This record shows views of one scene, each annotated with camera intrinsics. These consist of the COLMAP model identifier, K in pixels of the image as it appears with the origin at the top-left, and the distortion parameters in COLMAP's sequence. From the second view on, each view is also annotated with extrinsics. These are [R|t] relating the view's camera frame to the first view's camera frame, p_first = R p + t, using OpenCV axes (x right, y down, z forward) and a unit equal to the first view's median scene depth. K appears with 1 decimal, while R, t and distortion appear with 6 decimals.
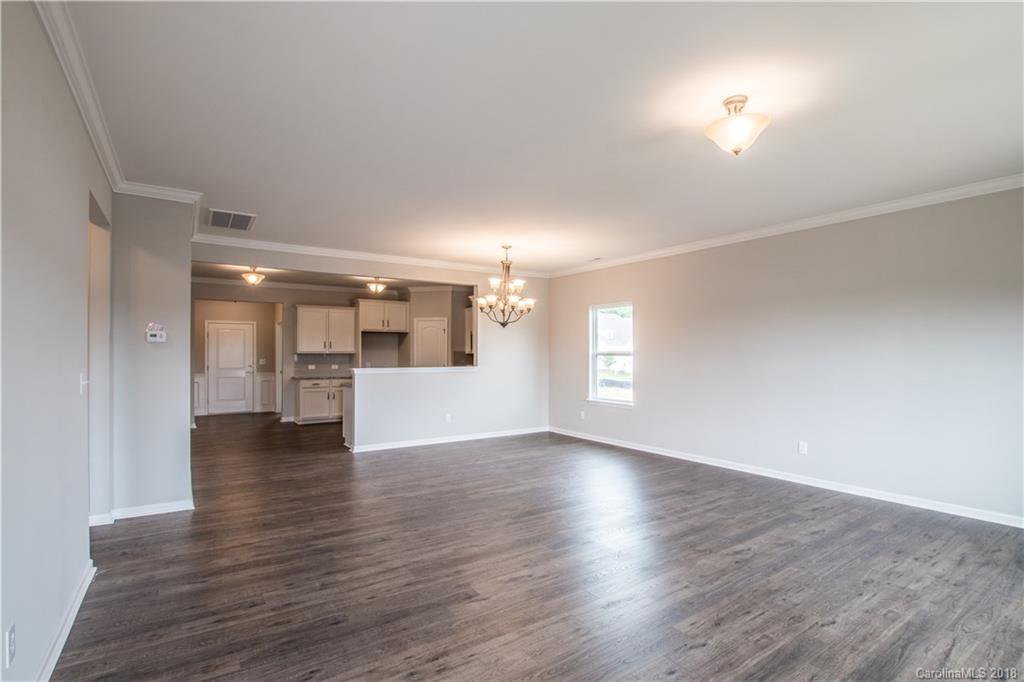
lens RADIAL K [[487.6, 0, 503.7], [0, 487.6, 348.1], [0, 0, 1]] dist [-0.042585, 0.009377]
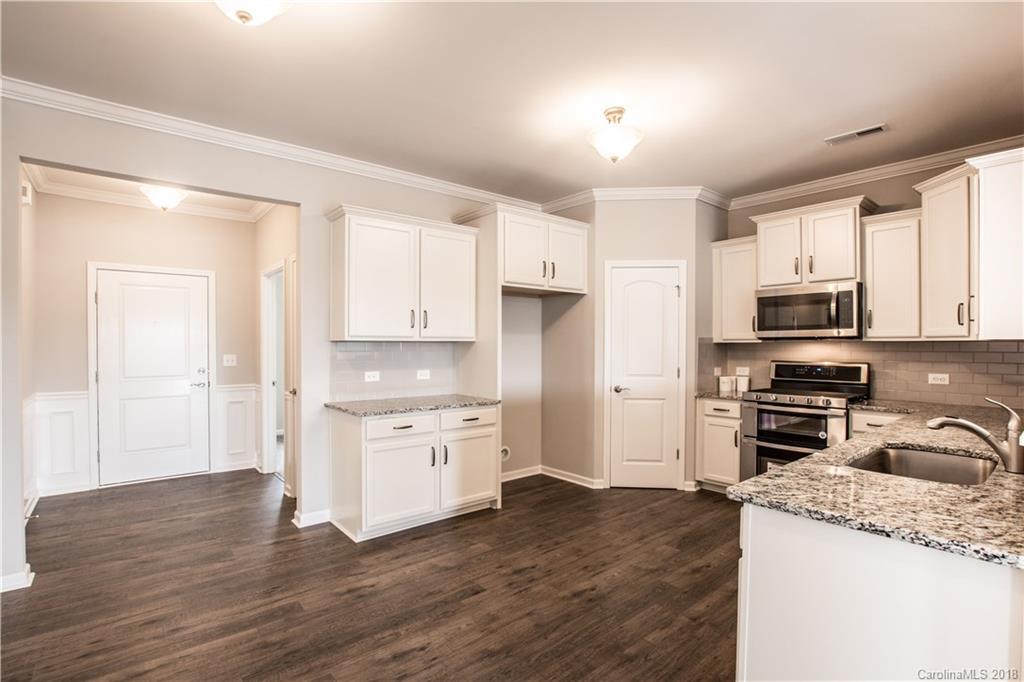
lens RADIAL K [[484.6, 0, 503.6], [0, 484.6, 348.8], [0, 0, 1]] dist [-0.031457, 0.001138]
pose [[0.994885, -0.001045, 0.101008, -0.849037], [-0.000983, 0.999799, 0.020028, 0.023192], [-0.101009, -0.020025, 0.994684, 1.544463]]
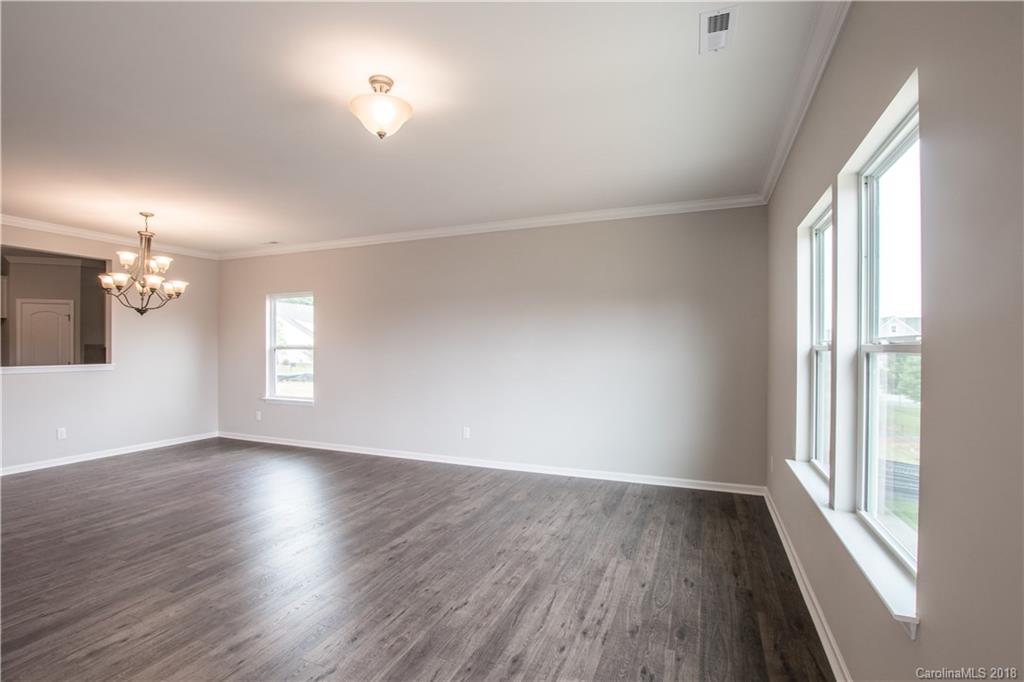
lens RADIAL K [[477.5, 0, 500.7], [0, 477.5, 348.3], [0, 0, 1]] dist [-0.030870, 0.001523]
pose [[0.835594, -0.002407, 0.549342, 0.113866], [-0.005306, 0.999908, 0.012453, 0.000265], [-0.549322, -0.013321, 0.835505, 0.054273]]
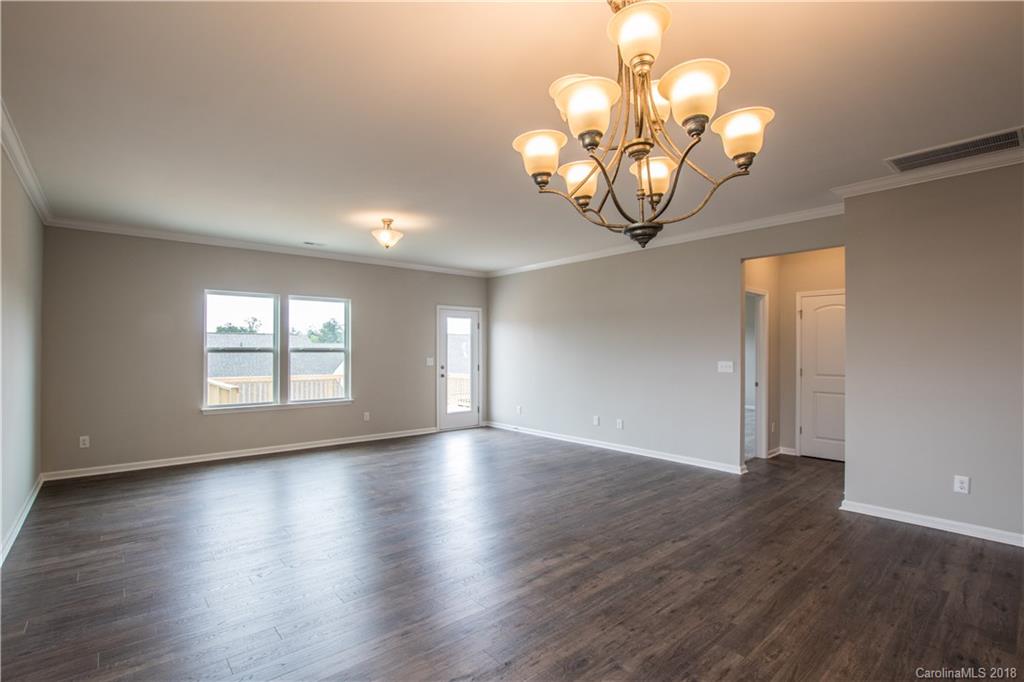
lens RADIAL K [[477.5, 0, 500.7], [0, 477.5, 348.3], [0, 0, 1]] dist [-0.030870, 0.001523]
pose [[-0.993888, -0.002022, -0.110379, 0.163837], [0.000105, 0.999814, -0.019261, 0.026476], [0.110397, -0.019155, -0.993703, 2.018611]]
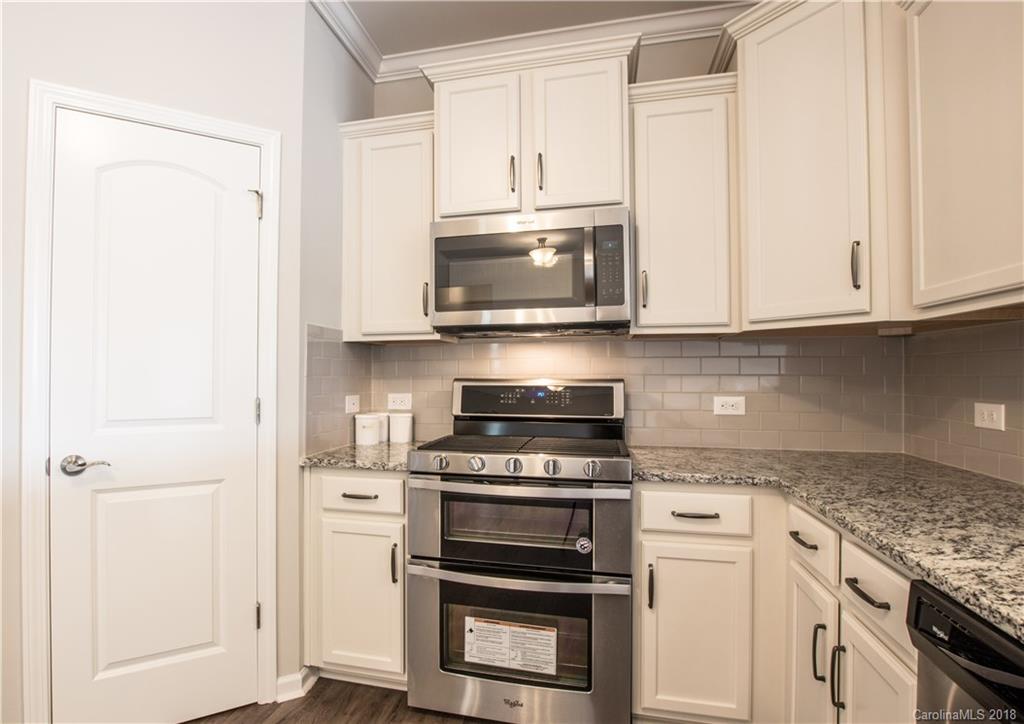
lens RADIAL K [[520.8, 0, 469.2], [0, 520.8, 368.9], [0, 0, 1]] dist [-0.034029, 0.000742]
pose [[0.742207, 0.006850, 0.670136, -0.496697], [-0.007599, 0.999969, -0.001806, 0.063347], [-0.670127, -0.003751, 0.742237, 2.151439]]
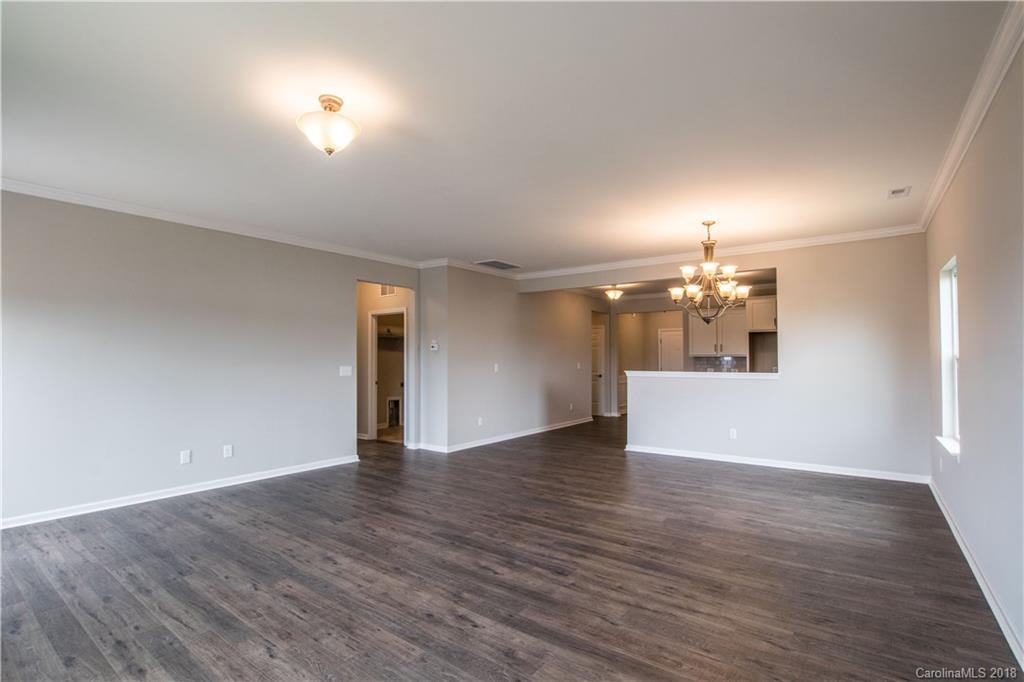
lens RADIAL K [[484.6, 0, 503.6], [0, 484.6, 348.8], [0, 0, 1]] dist [-0.031457, 0.001138]
pose [[0.330364, -0.018748, -0.943668, 1.042610], [0.013020, 0.999798, -0.015305, 0.010818], [0.943764, -0.007230, 0.330541, 0.687390]]
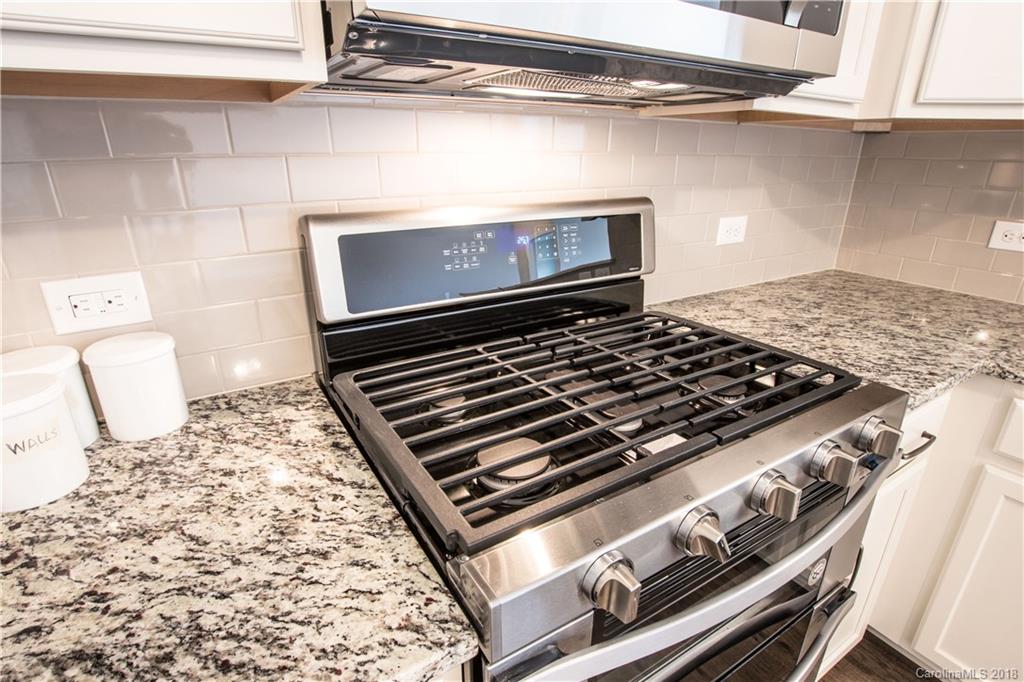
lens RADIAL K [[507.0, 0, 499.6], [0, 507.0, 346.1], [0, 0, 1]] dist [-0.032508, 0.000483]
pose [[0.050836, -0.355329, 0.933358, -0.297570], [-0.013726, 0.934230, 0.356408, 0.049227], [-0.998613, -0.030929, 0.042615, 2.538743]]
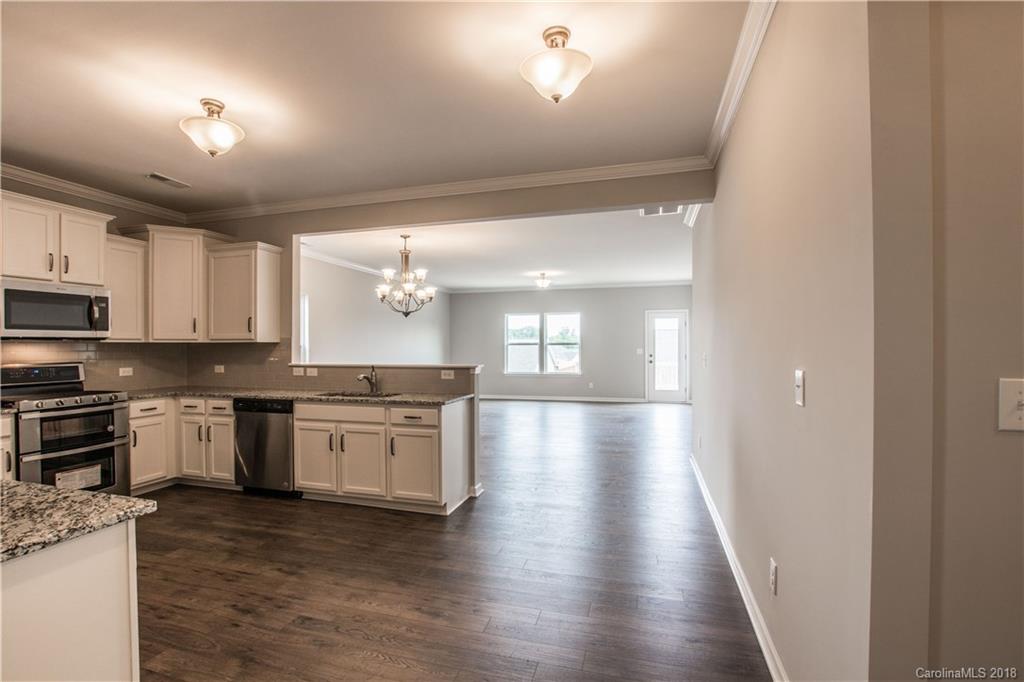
lens RADIAL K [[477.5, 0, 500.7], [0, 477.5, 348.3], [0, 0, 1]] dist [-0.030870, 0.001523]
pose [[-0.633101, -0.004595, 0.774056, -1.432080], [-0.007856, 0.999969, -0.000490, 0.033769], [-0.774030, -0.006391, -0.633117, 2.398413]]
